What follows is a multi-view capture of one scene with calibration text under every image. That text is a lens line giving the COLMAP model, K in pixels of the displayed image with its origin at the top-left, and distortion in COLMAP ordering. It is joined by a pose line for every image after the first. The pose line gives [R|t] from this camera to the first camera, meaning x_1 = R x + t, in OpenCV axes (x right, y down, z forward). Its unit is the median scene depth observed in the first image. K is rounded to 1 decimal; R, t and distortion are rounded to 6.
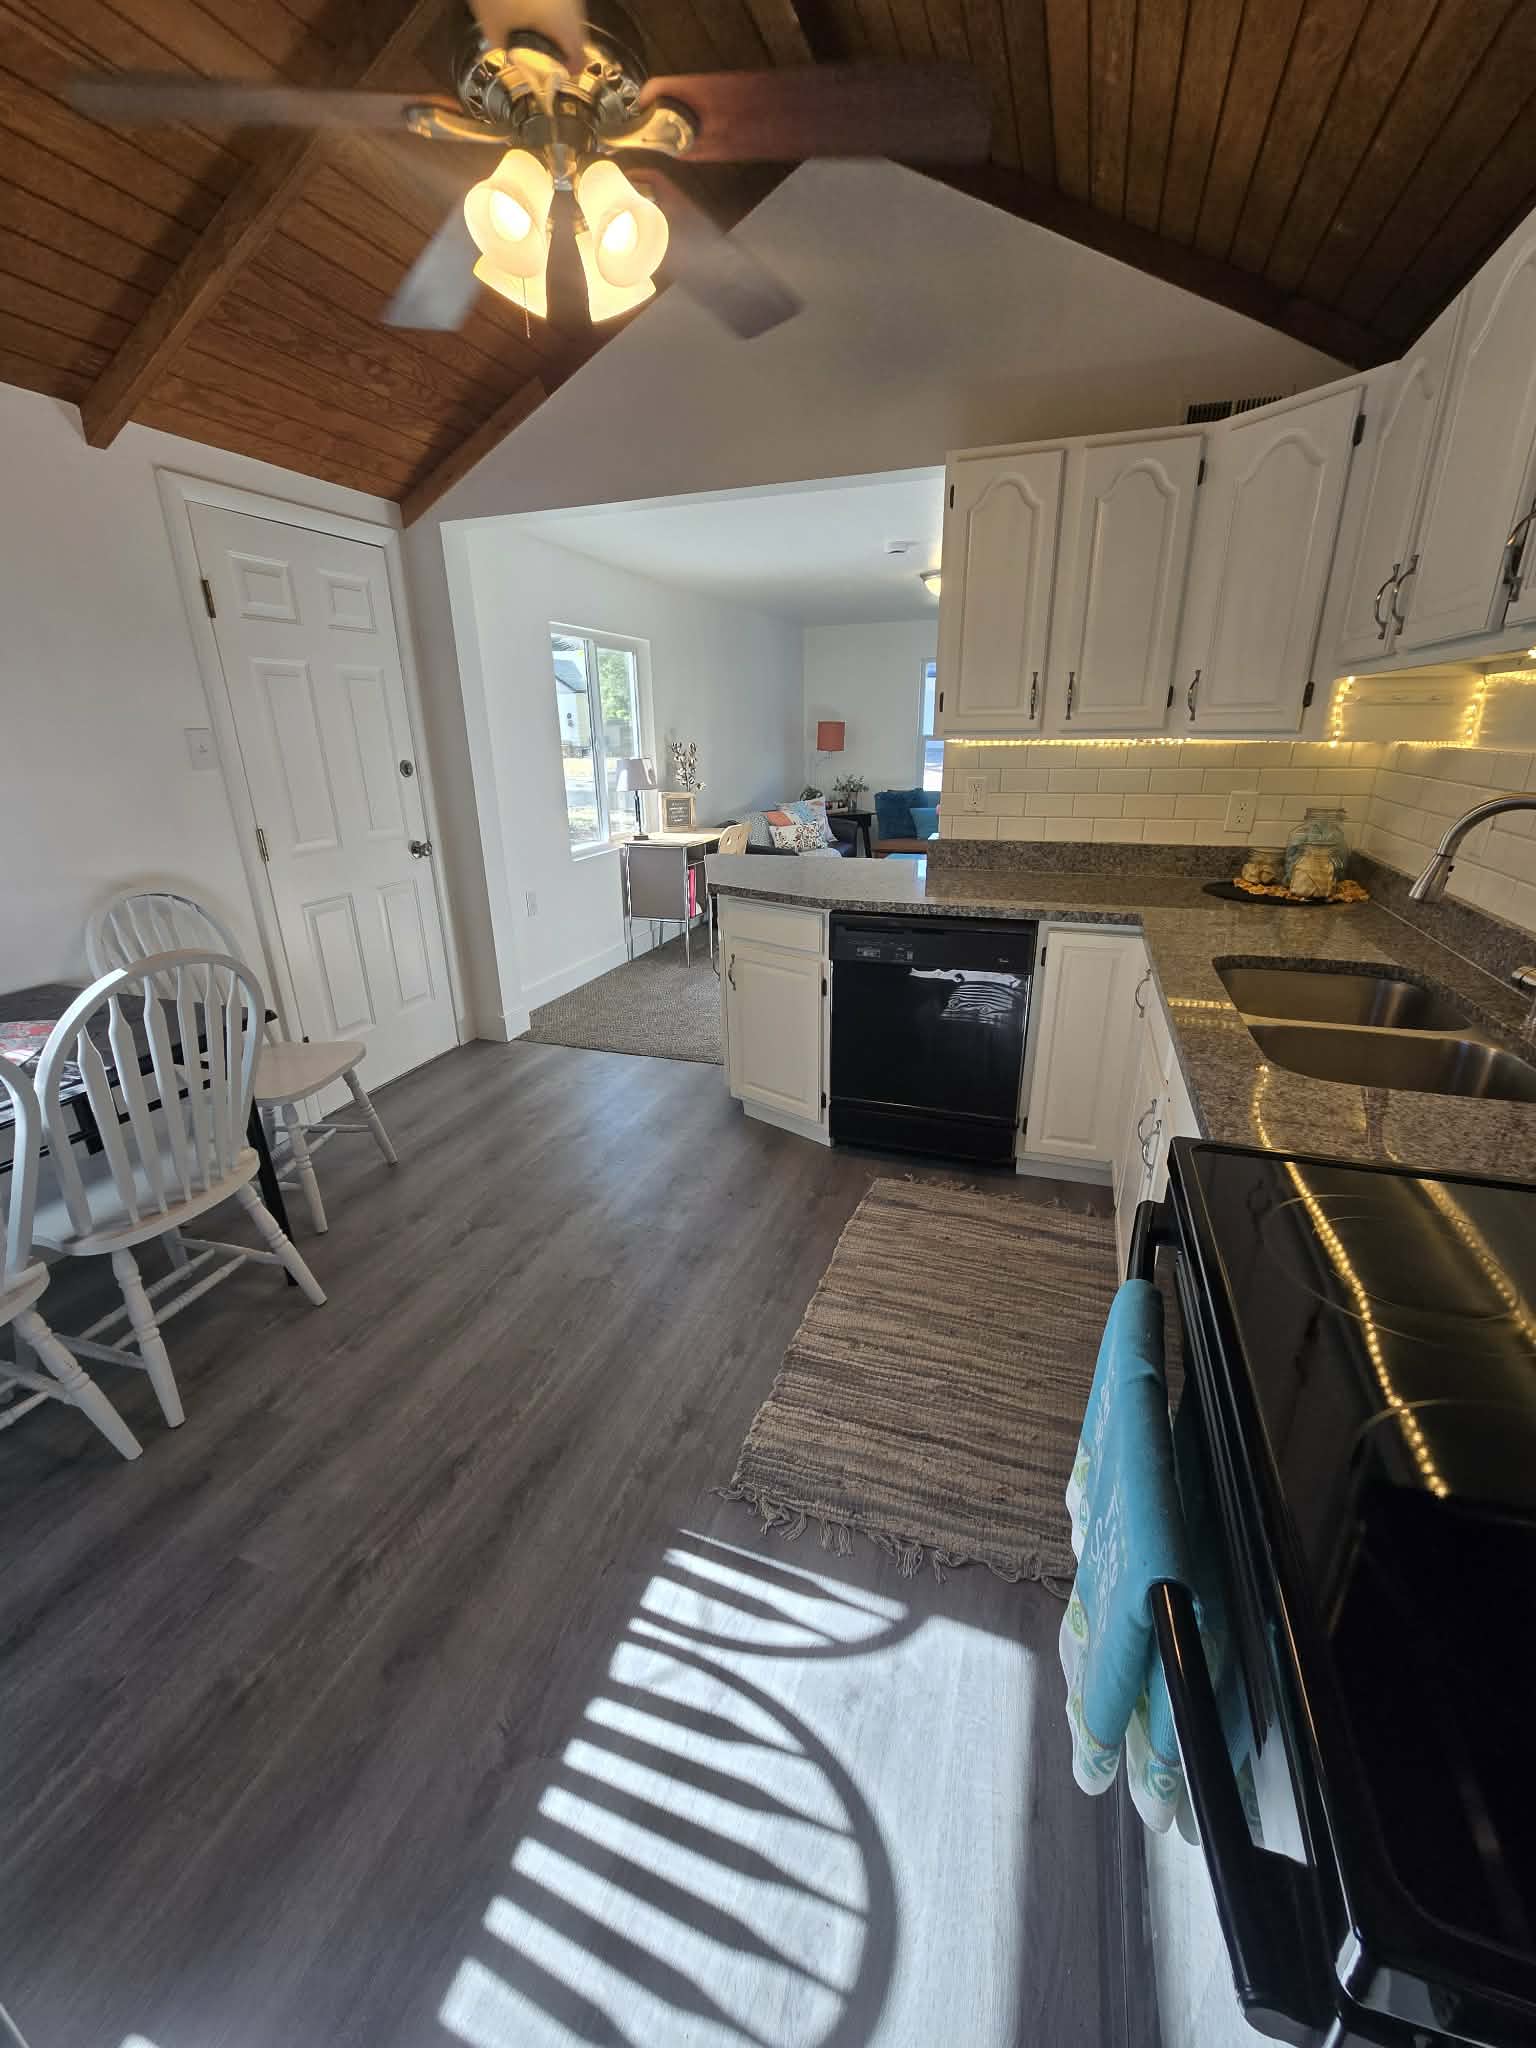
lens RADIAL K [[842.5, 0, 770.2], [0, 842.5, 1039.1], [0, 0, 1]] dist [0.001700, 0.000203]
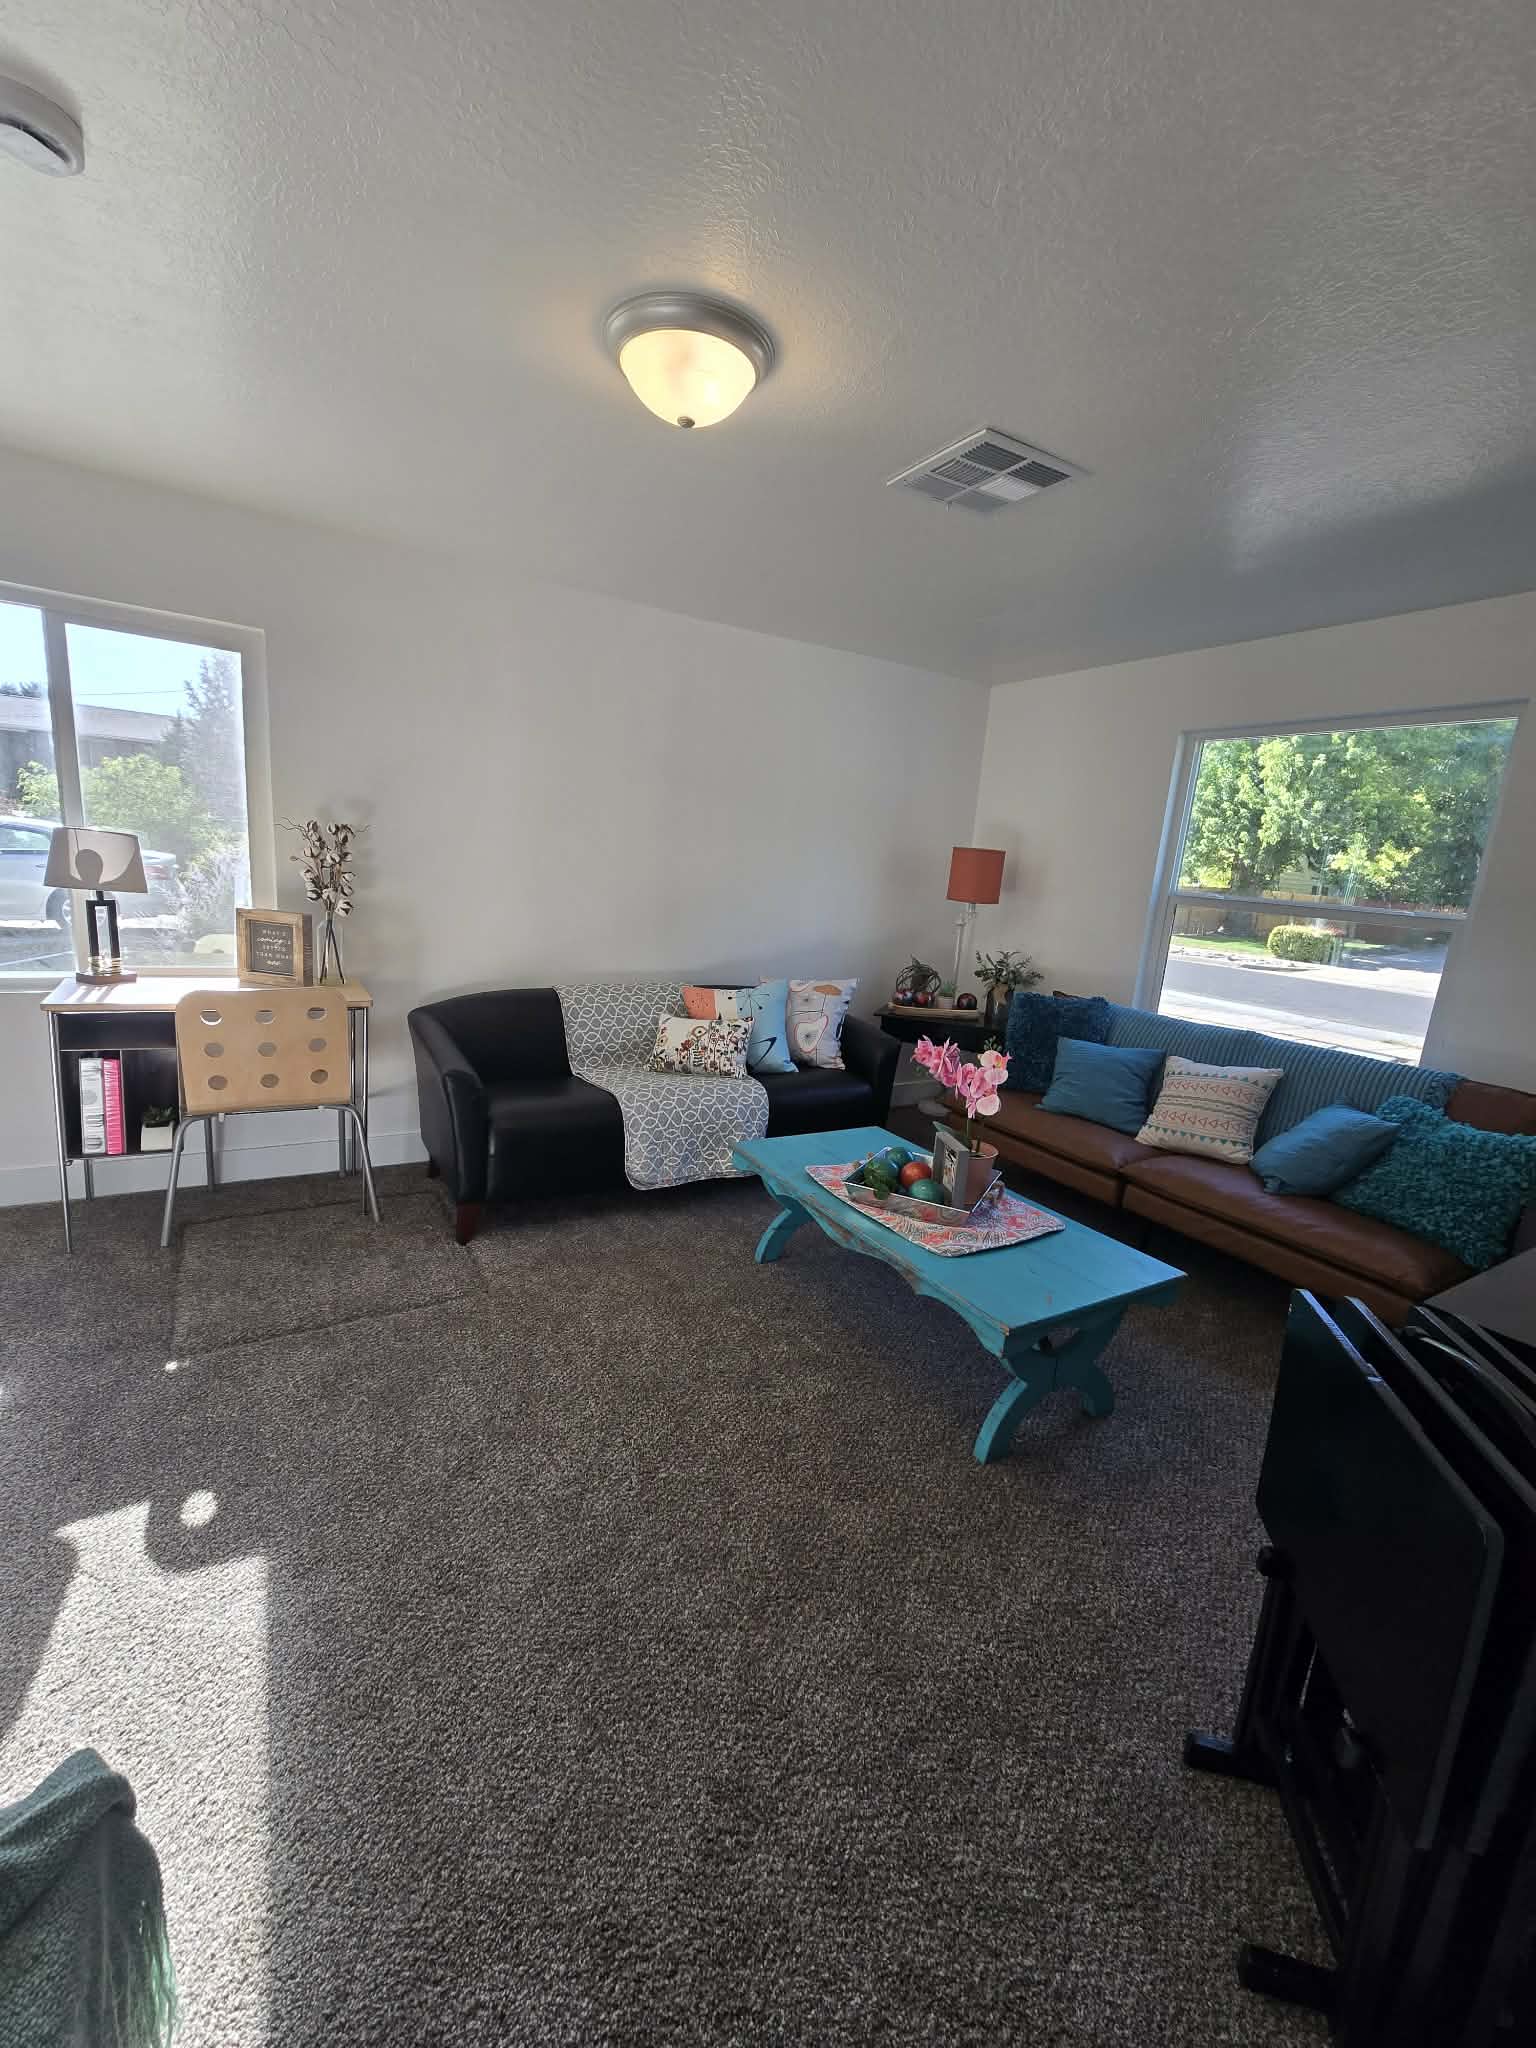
lens RADIAL K [[842.5, 0, 770.2], [0, 842.5, 1039.1], [0, 0, 1]] dist [0.001700, 0.000203]
pose [[0.776426, 0.200901, -0.597329, 1.180921], [-0.302008, 0.950516, -0.072870, -0.722135], [0.553131, 0.236976, 0.798679, 2.065864]]
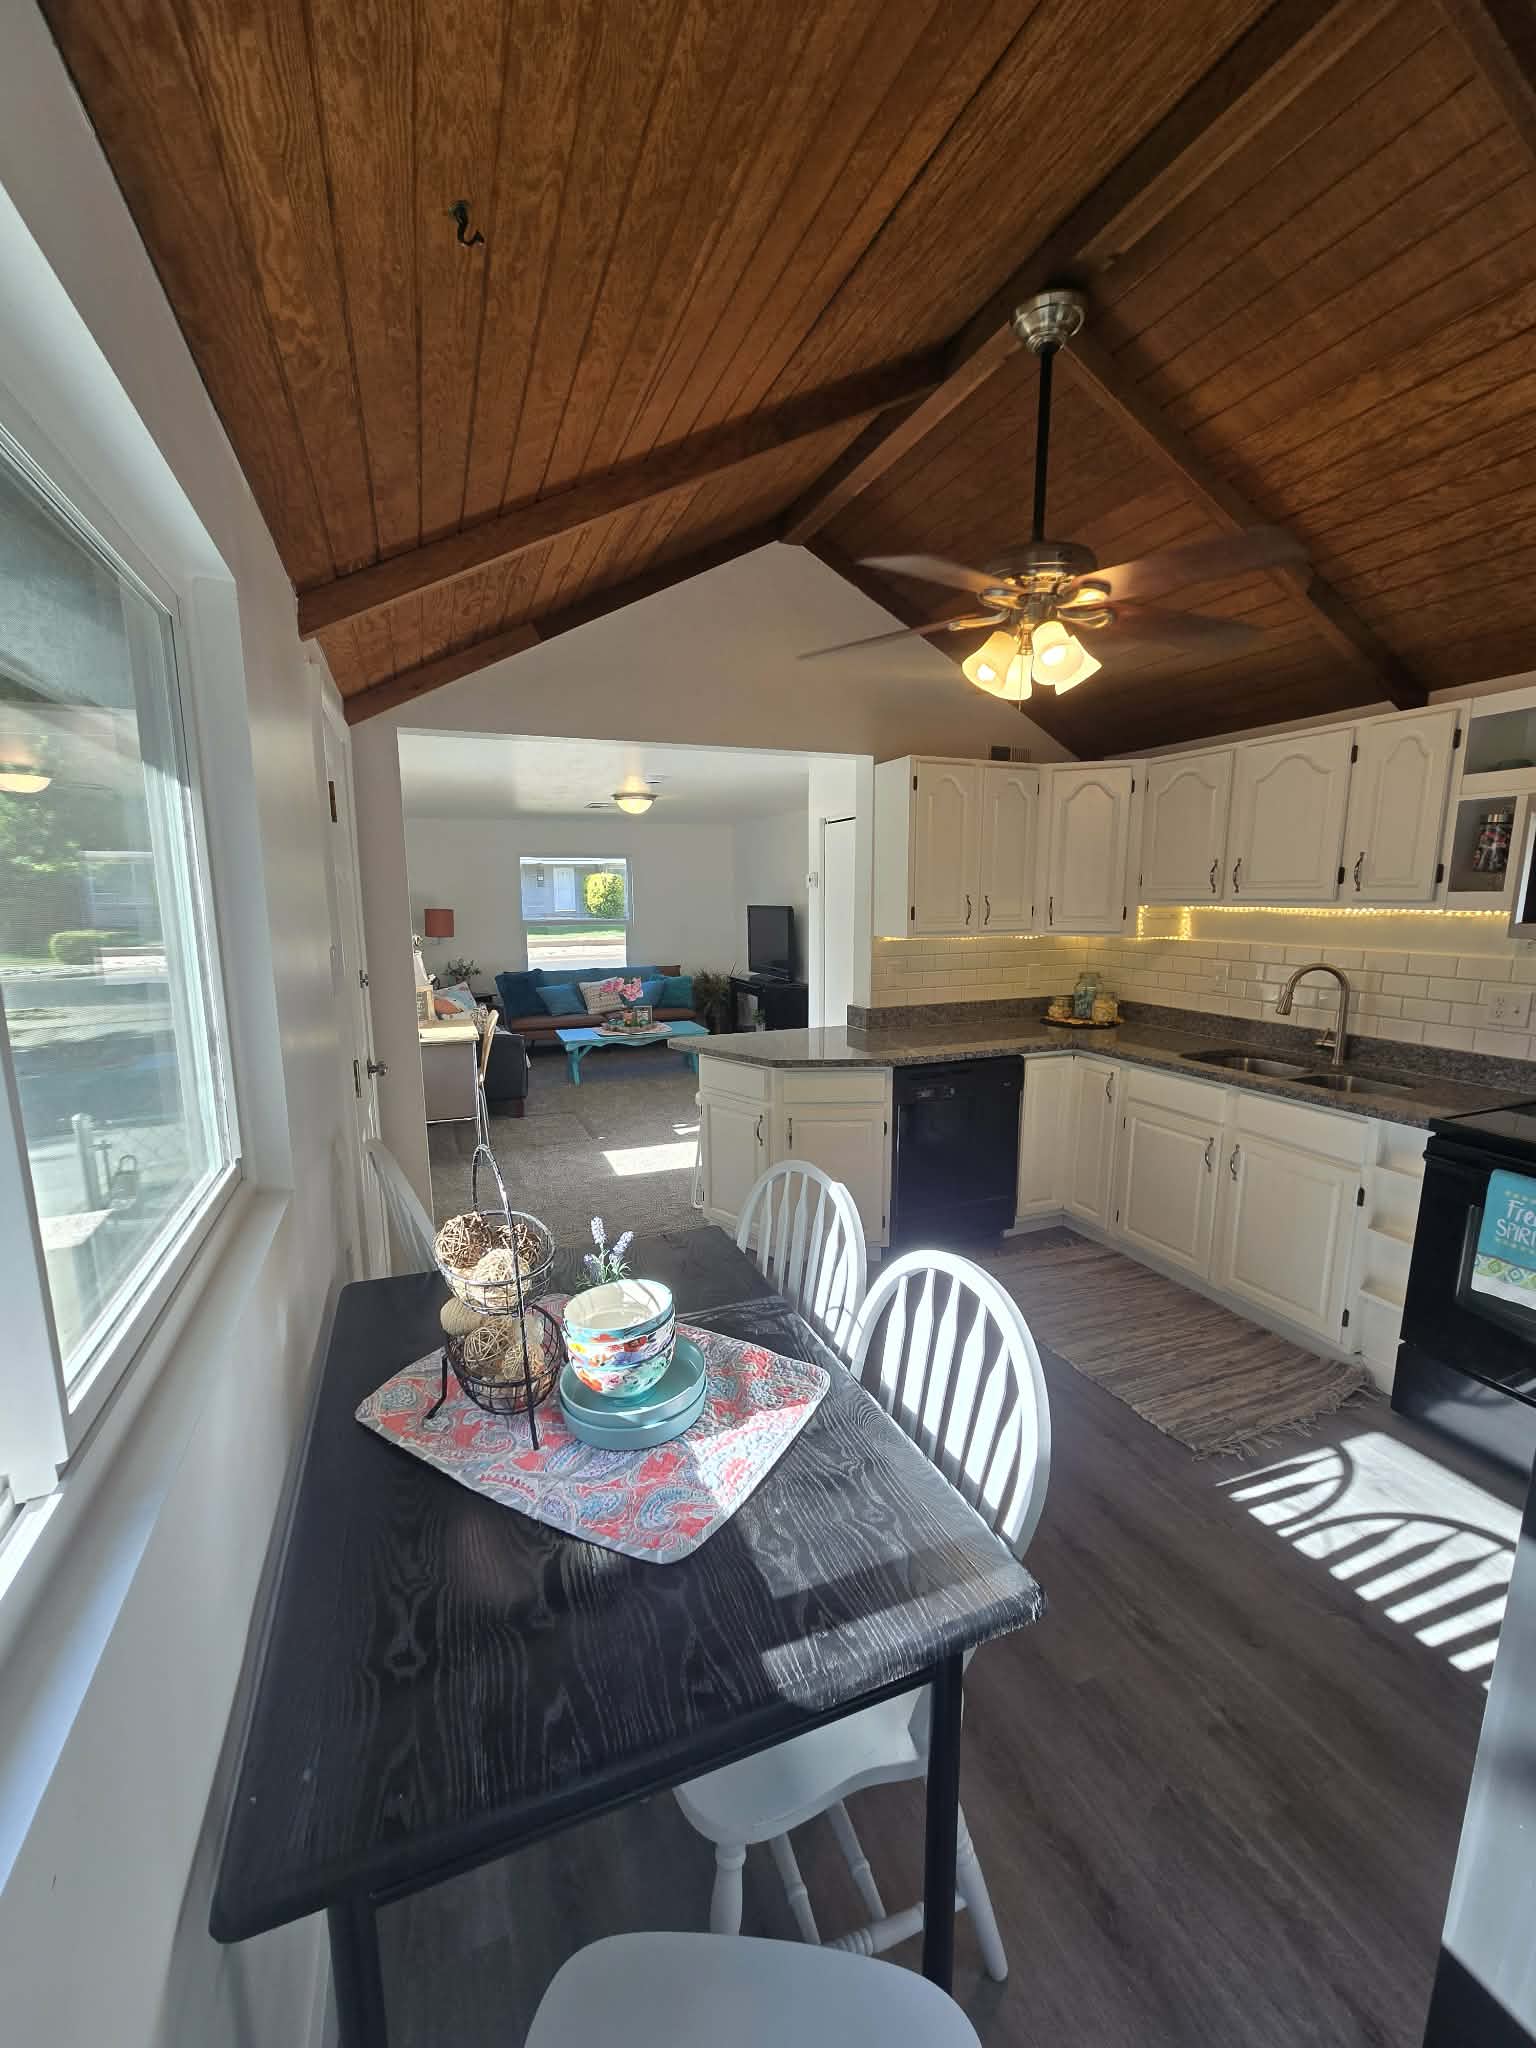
lens RADIAL K [[840.3, 0, 767.7], [0, 840.3, 1040.2], [0, 0, 1]] dist [-0.013219, 0.007852]
pose [[0.751262, -0.102110, 0.652058, -1.148212], [0.224981, 0.968408, -0.107560, -0.122826], [-0.620475, 0.227506, 0.750501, 0.183171]]
